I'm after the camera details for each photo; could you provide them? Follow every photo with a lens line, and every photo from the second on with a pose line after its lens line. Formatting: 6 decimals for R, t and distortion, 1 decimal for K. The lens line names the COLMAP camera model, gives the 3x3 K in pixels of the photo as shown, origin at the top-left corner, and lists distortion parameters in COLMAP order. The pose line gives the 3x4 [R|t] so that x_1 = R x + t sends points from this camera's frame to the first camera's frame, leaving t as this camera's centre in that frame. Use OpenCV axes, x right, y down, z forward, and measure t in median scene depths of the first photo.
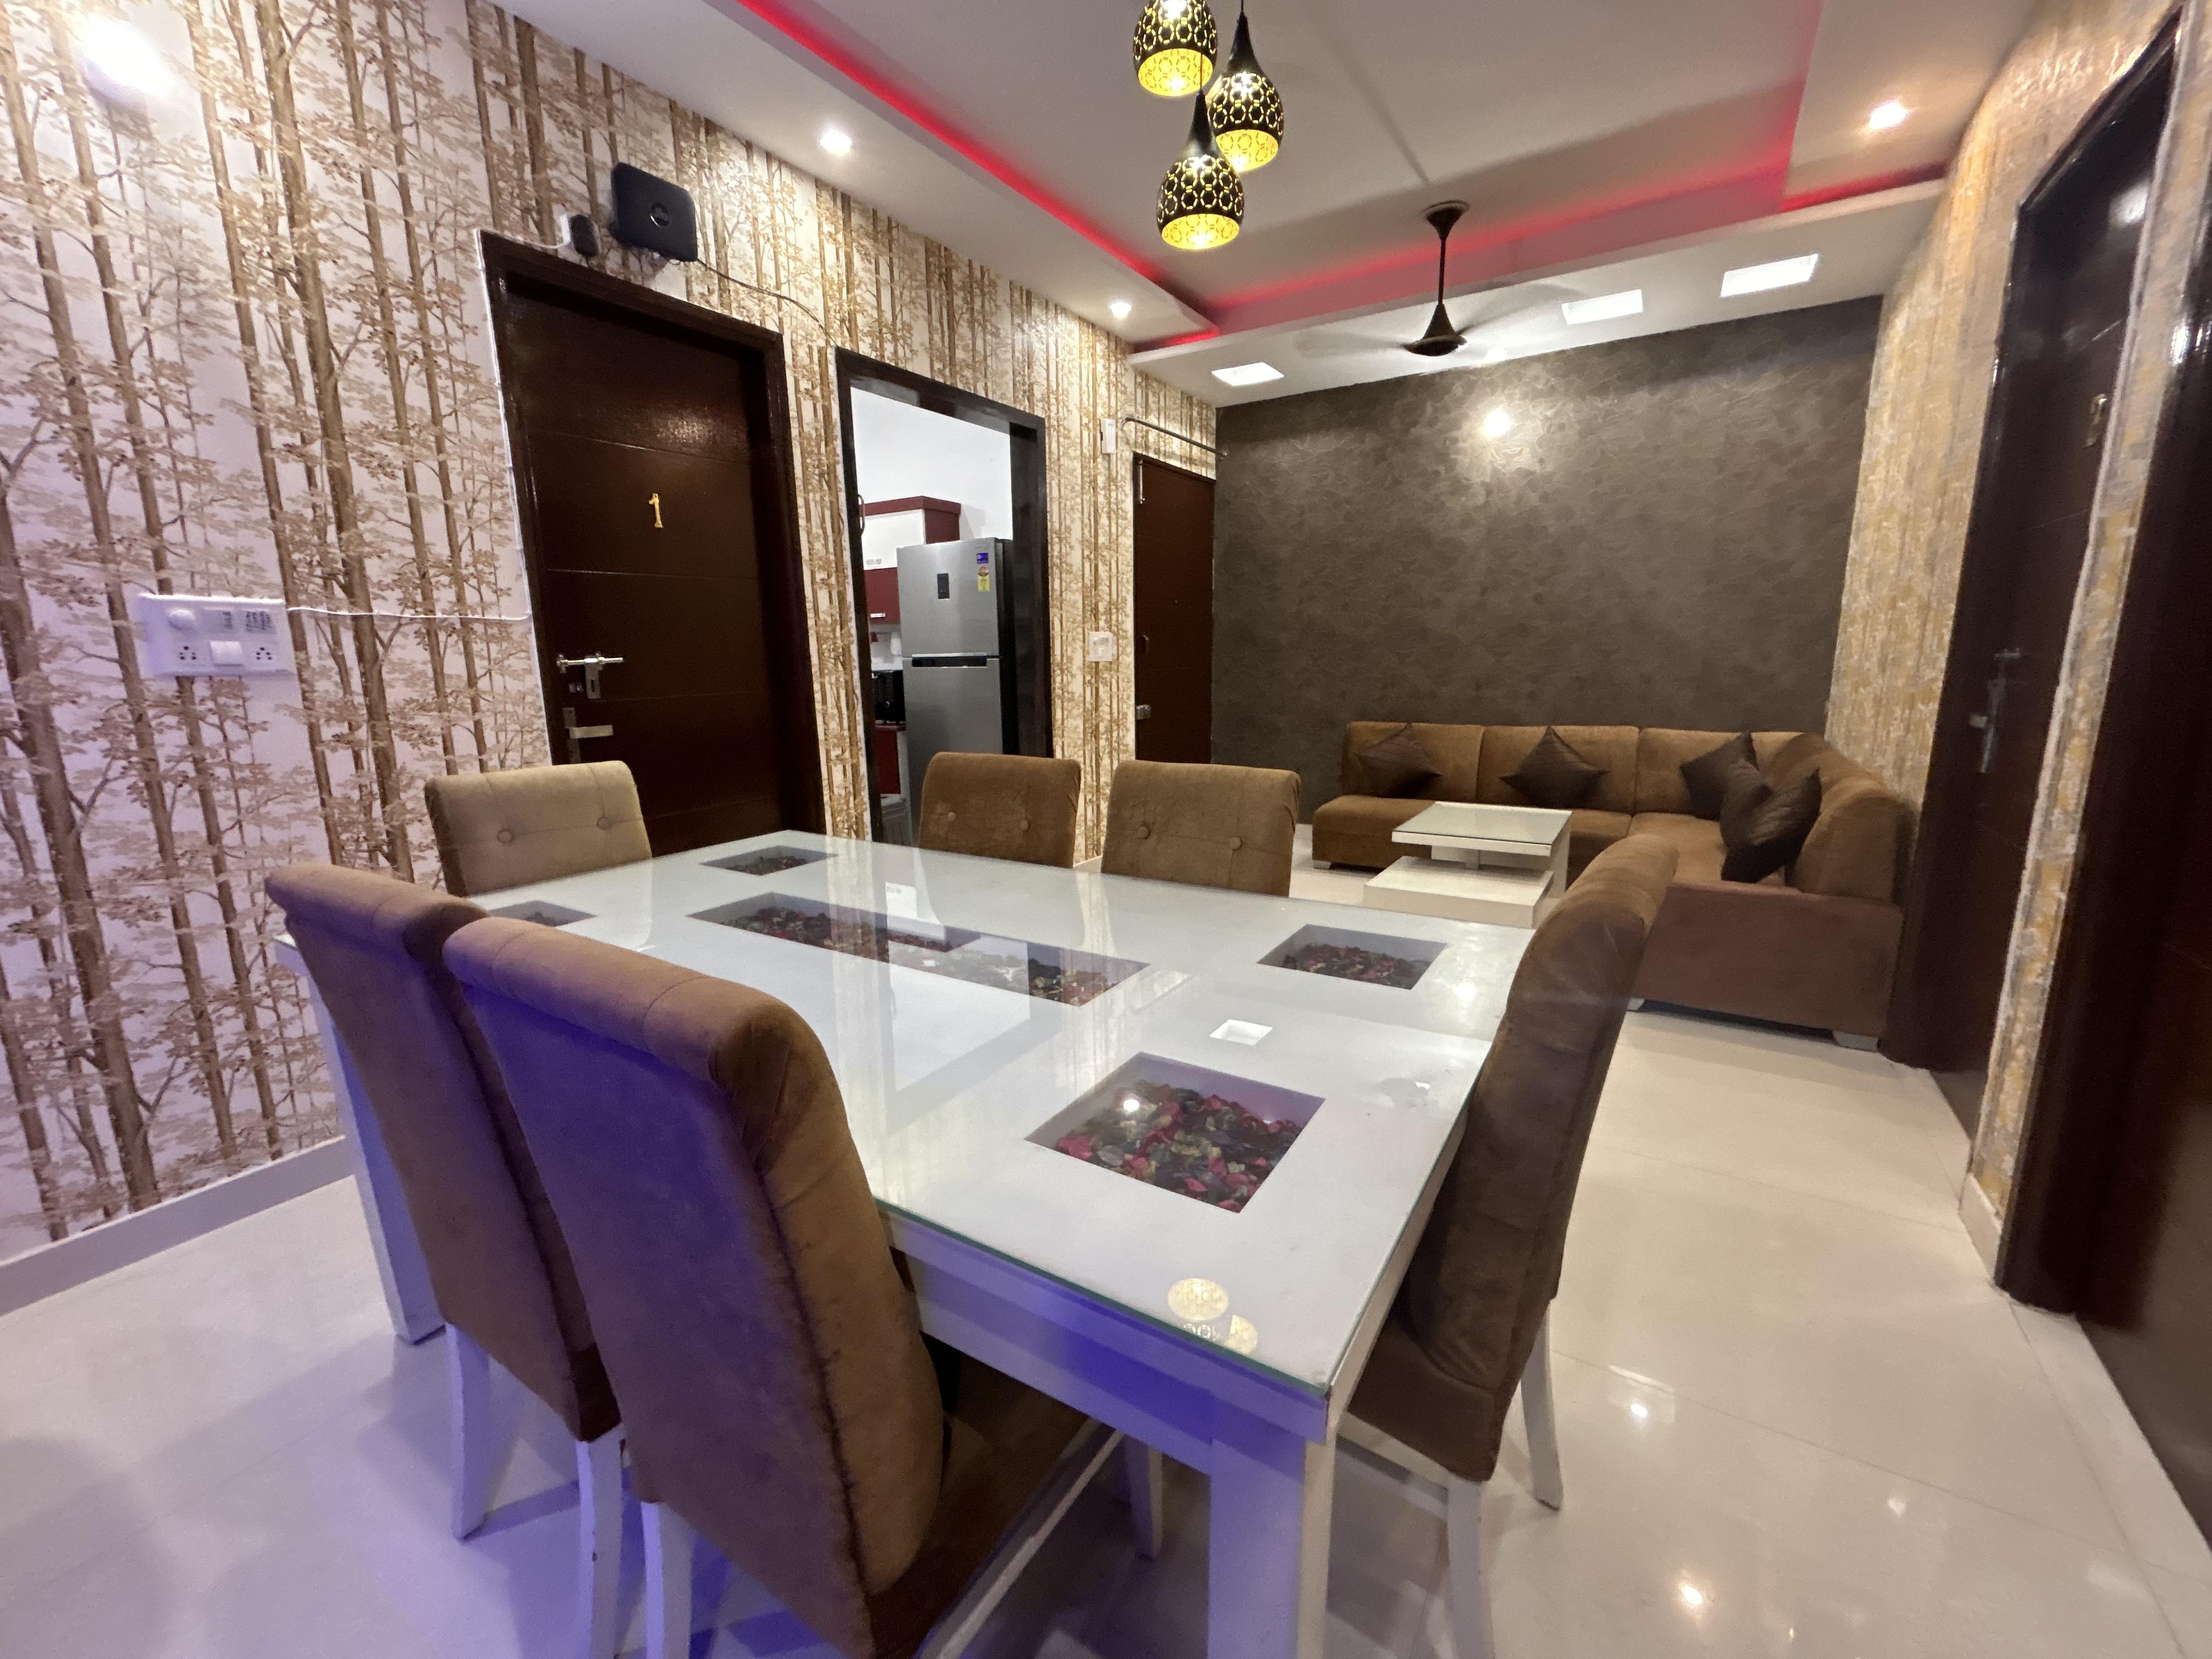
lens RADIAL K [[905.7, 0, 1100.6], [0, 905.7, 830.8], [0, 0, 1]] dist [0.002711, 0.000115]
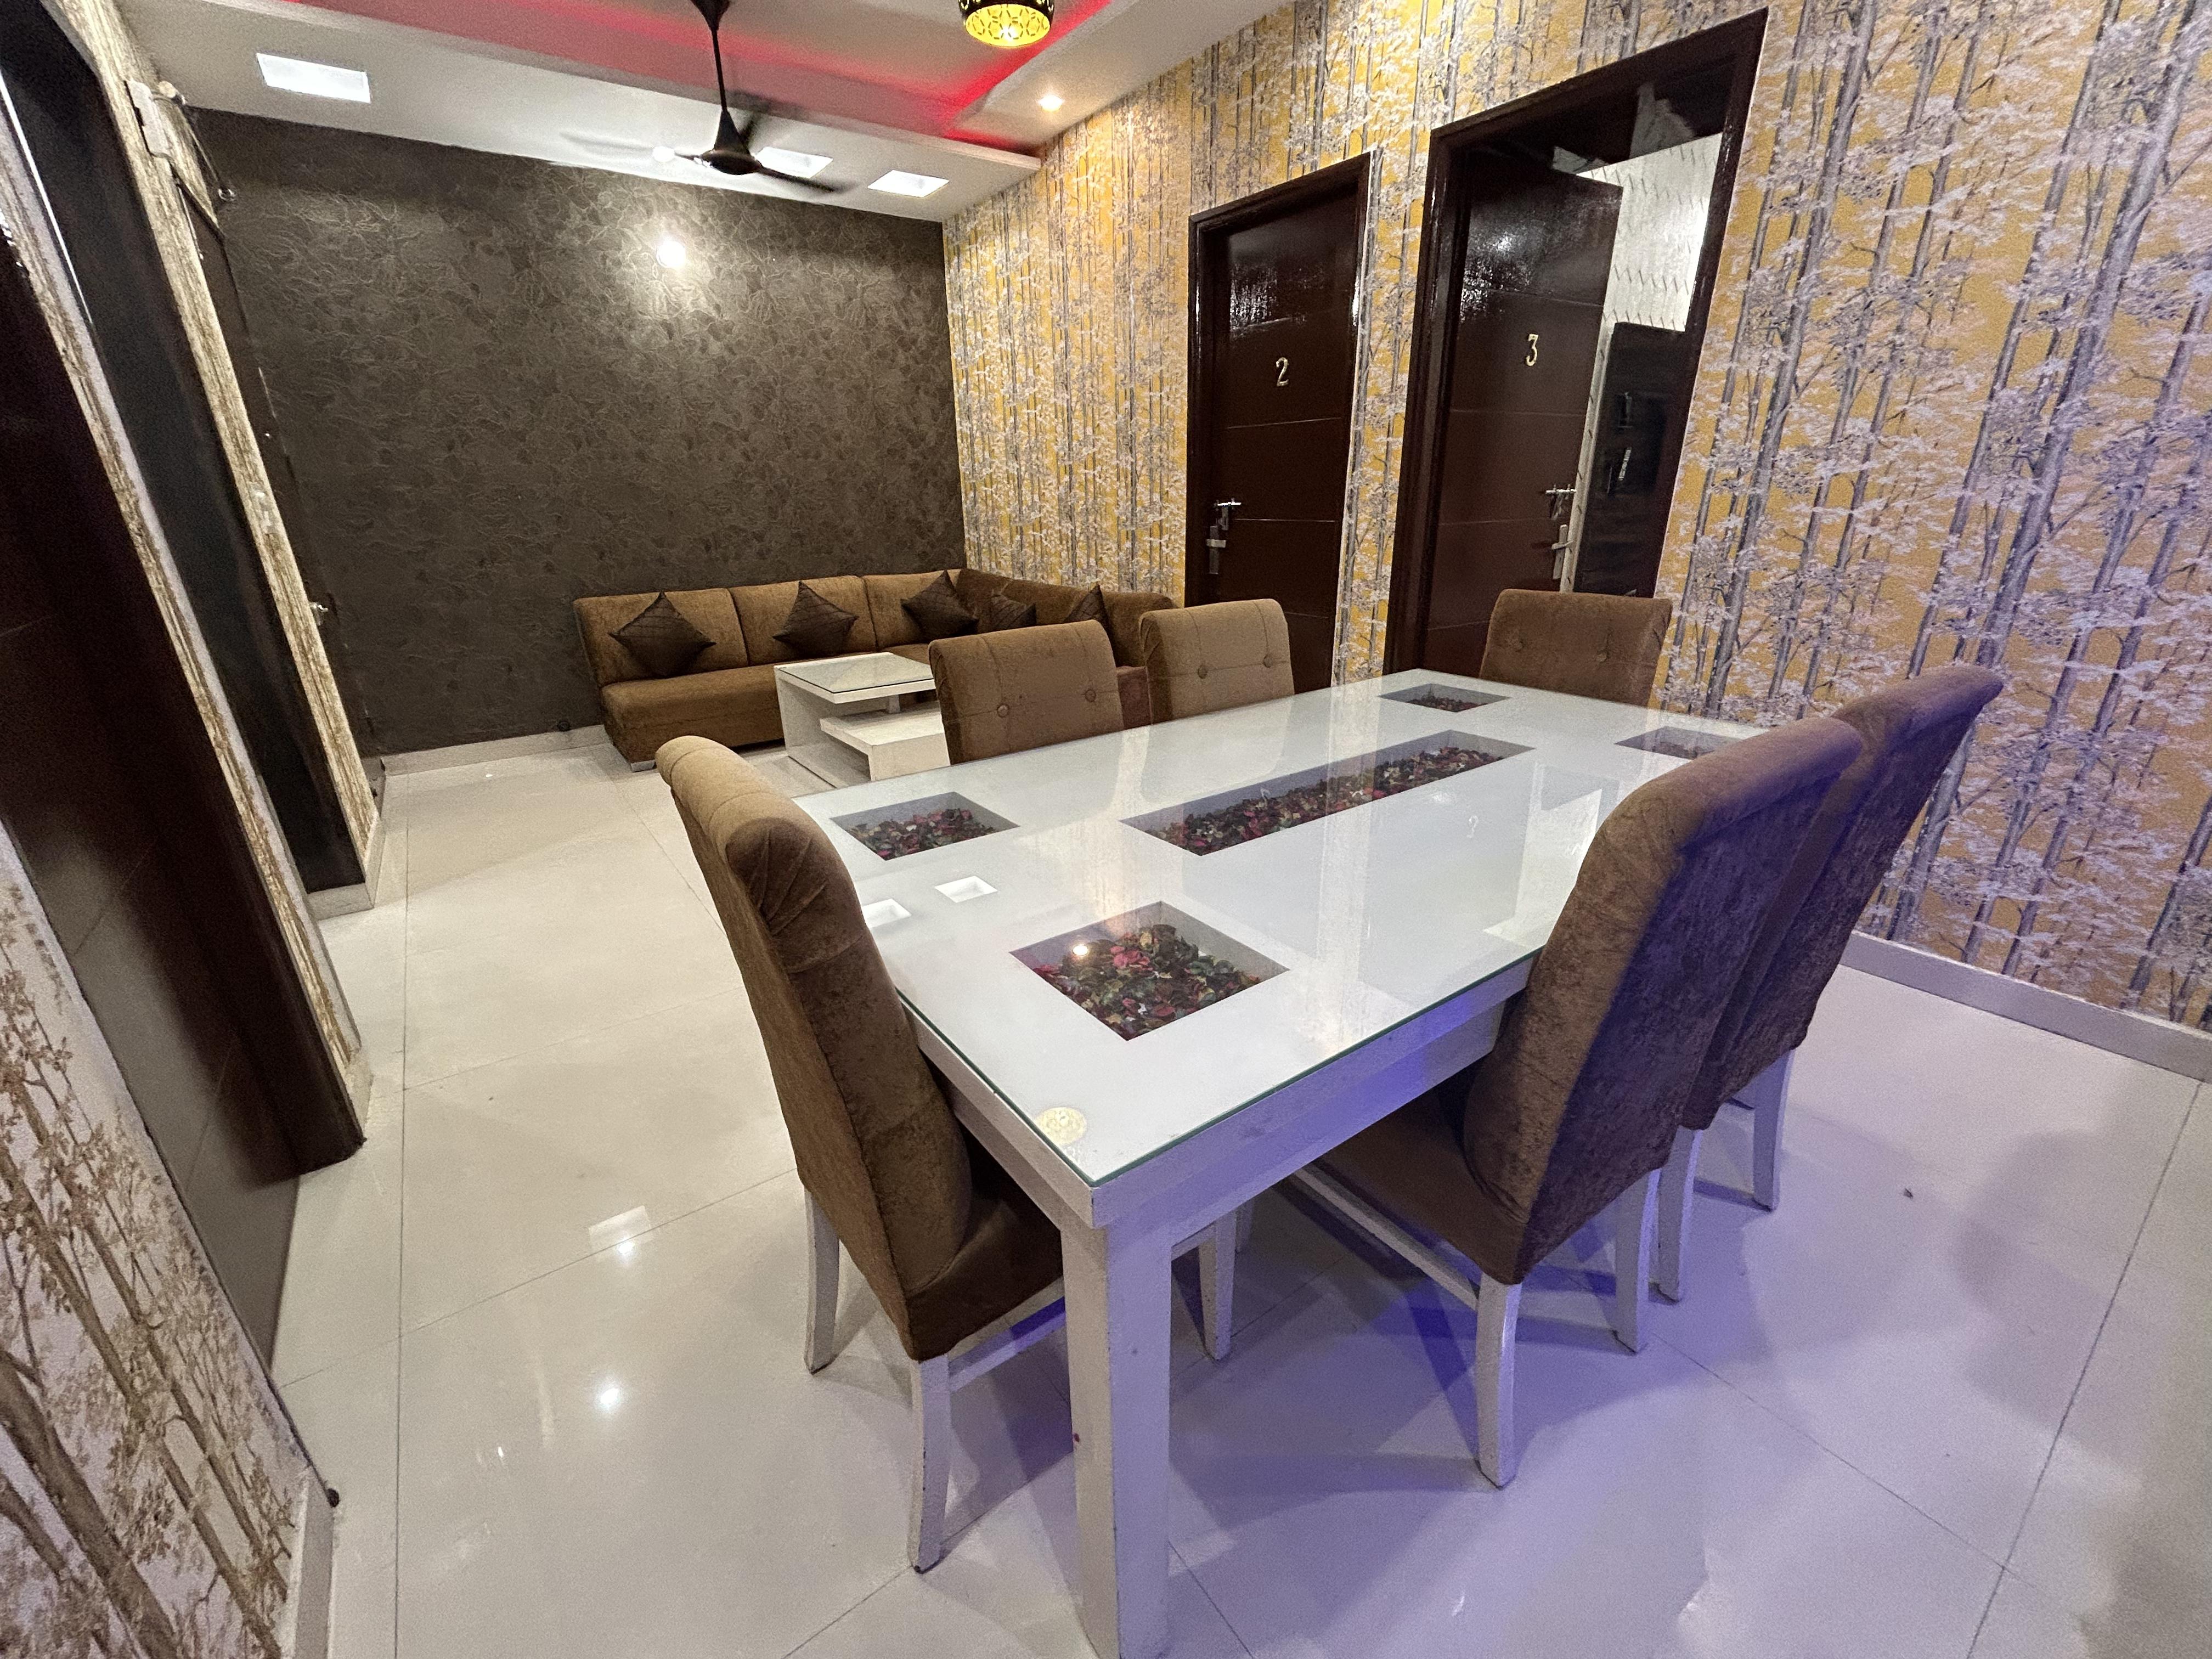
lens RADIAL K [[905.7, 0, 1108.7], [0, 905.7, 832.5], [0, 0, 1]] dist [0.002711, 0.000115]
pose [[0.370112, -0.323478, 0.870849, -0.394882], [0.201211, 0.943079, 0.264793, -0.046414], [-0.906935, 0.077221, 0.414133, 0.251873]]
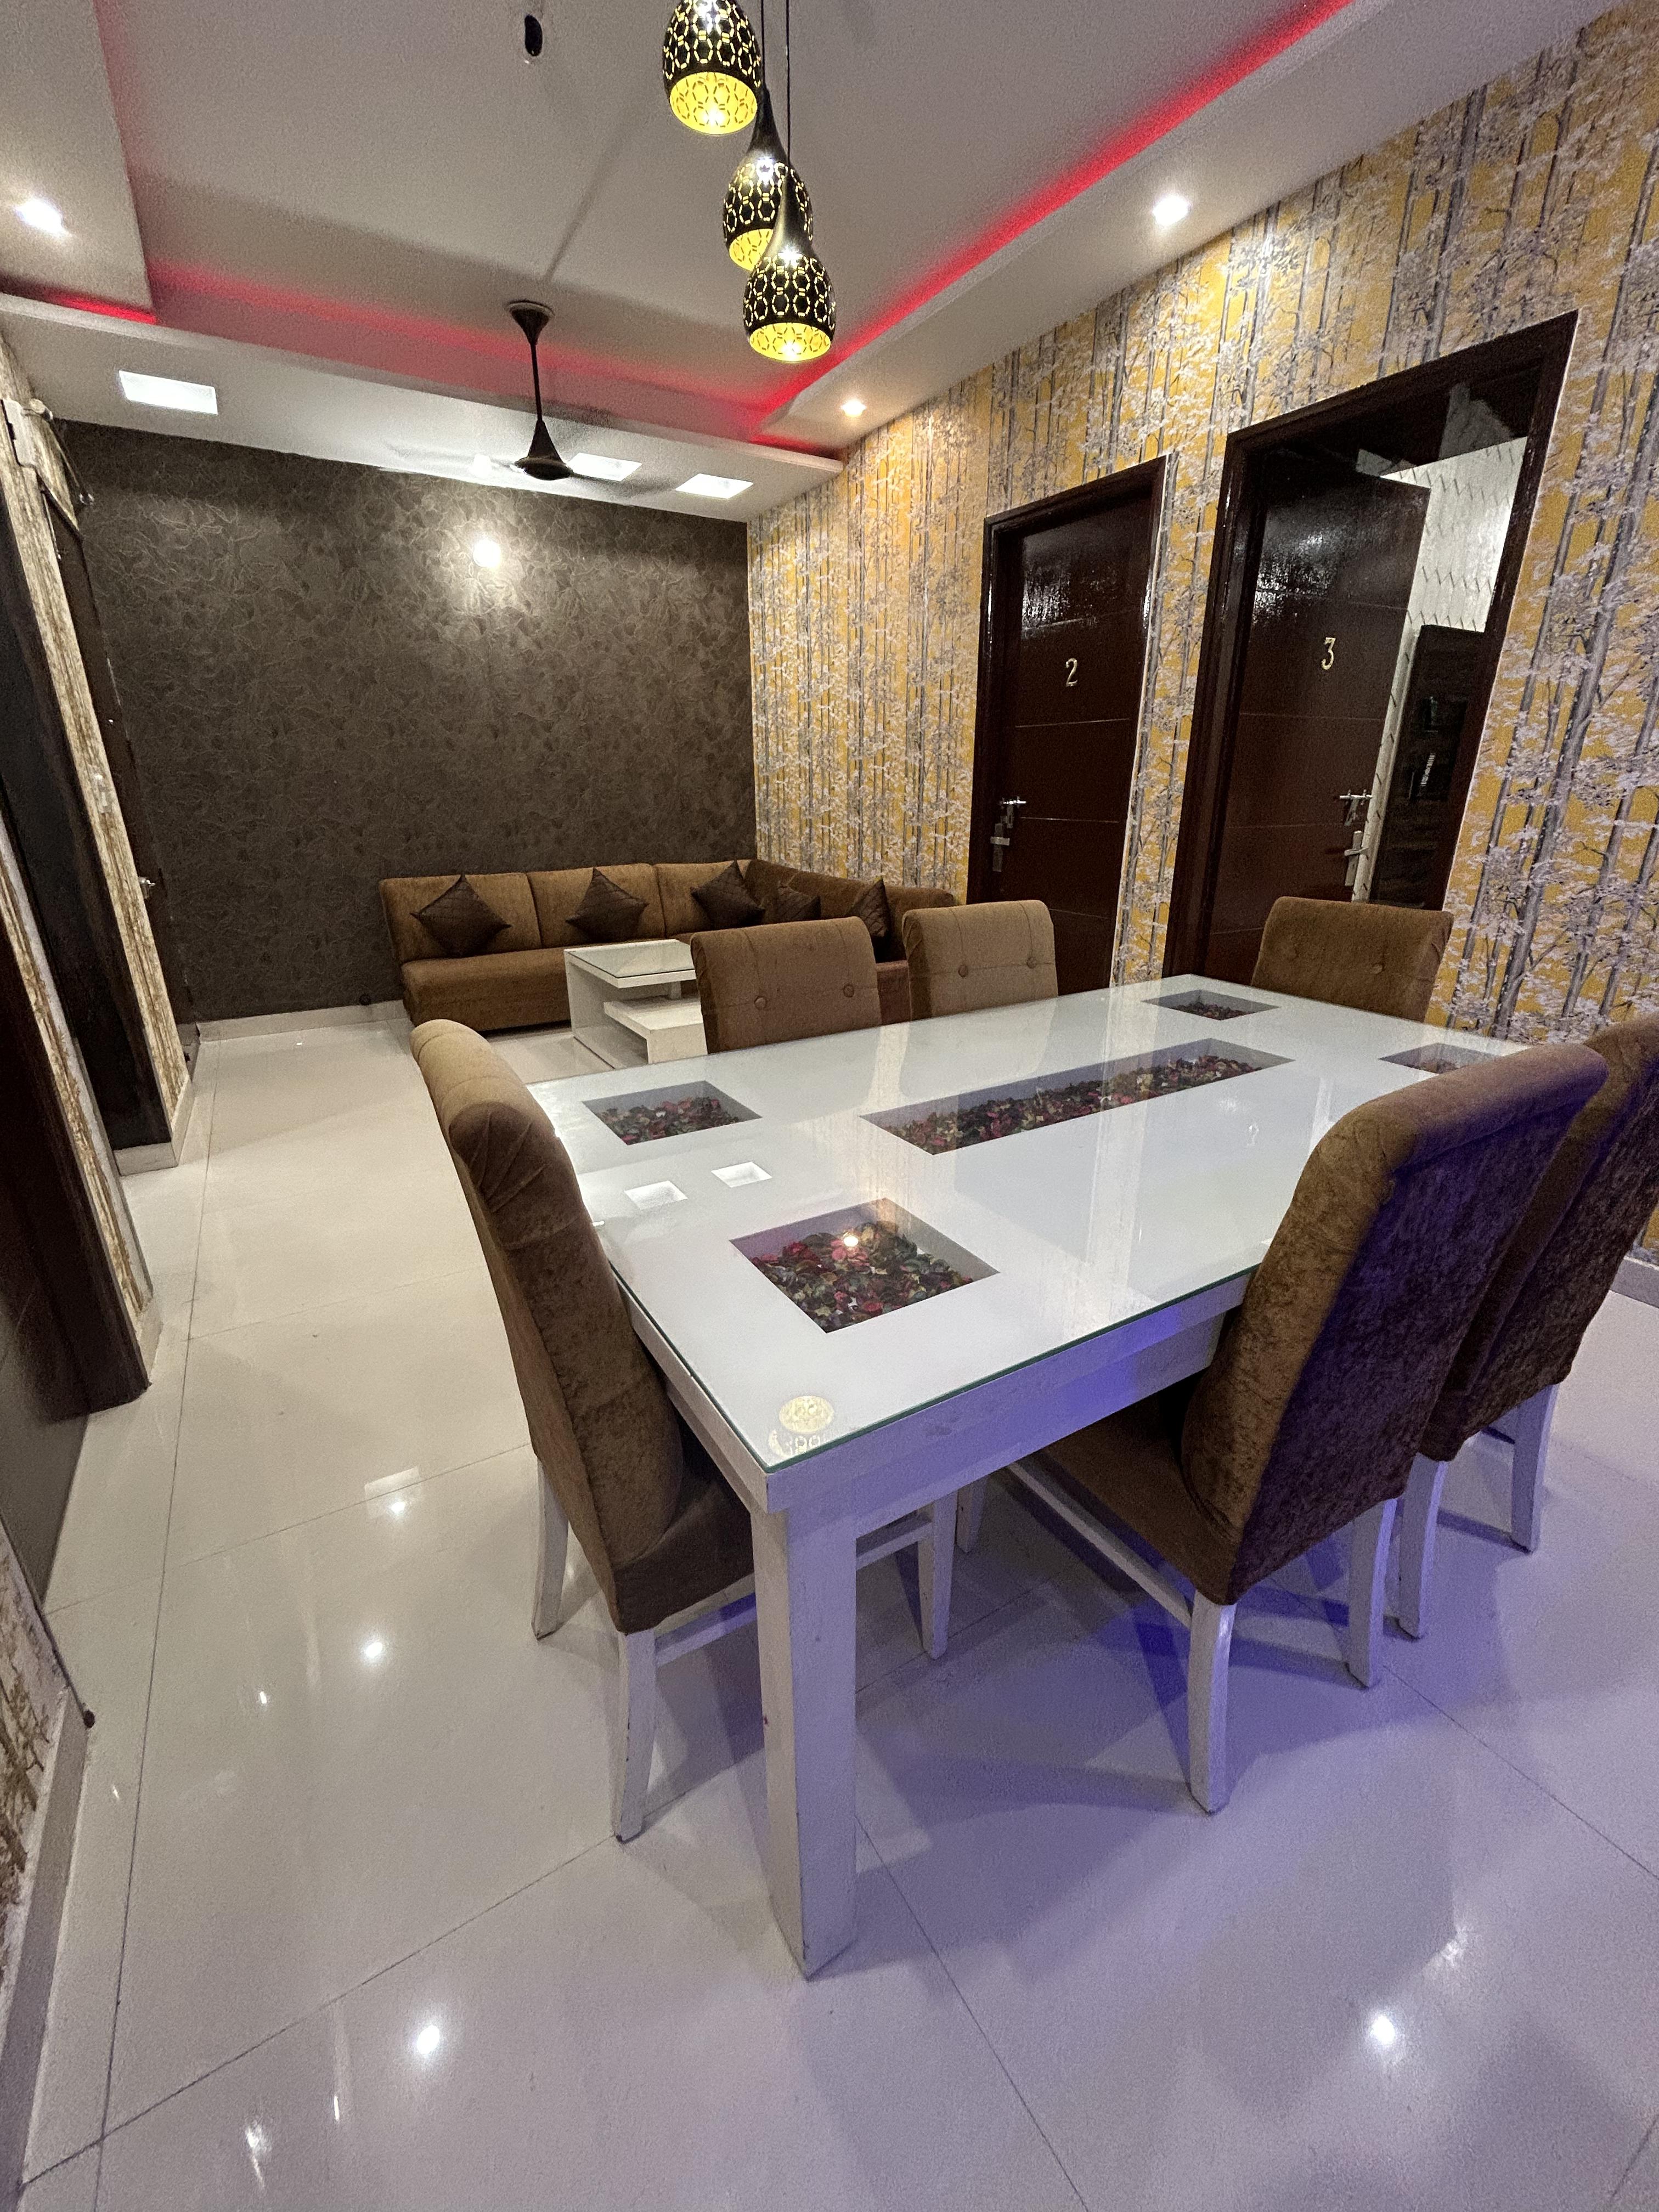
lens RADIAL K [[905.7, 0, 836.6], [0, 905.7, 1108.4], [0, 0, 1]] dist [0.002711, 0.000115]
pose [[0.440594, -0.292518, 0.848711, -0.392489], [0.176677, 0.955186, 0.237497, -0.046189], [-0.880149, 0.045308, 0.472530, 0.235804]]
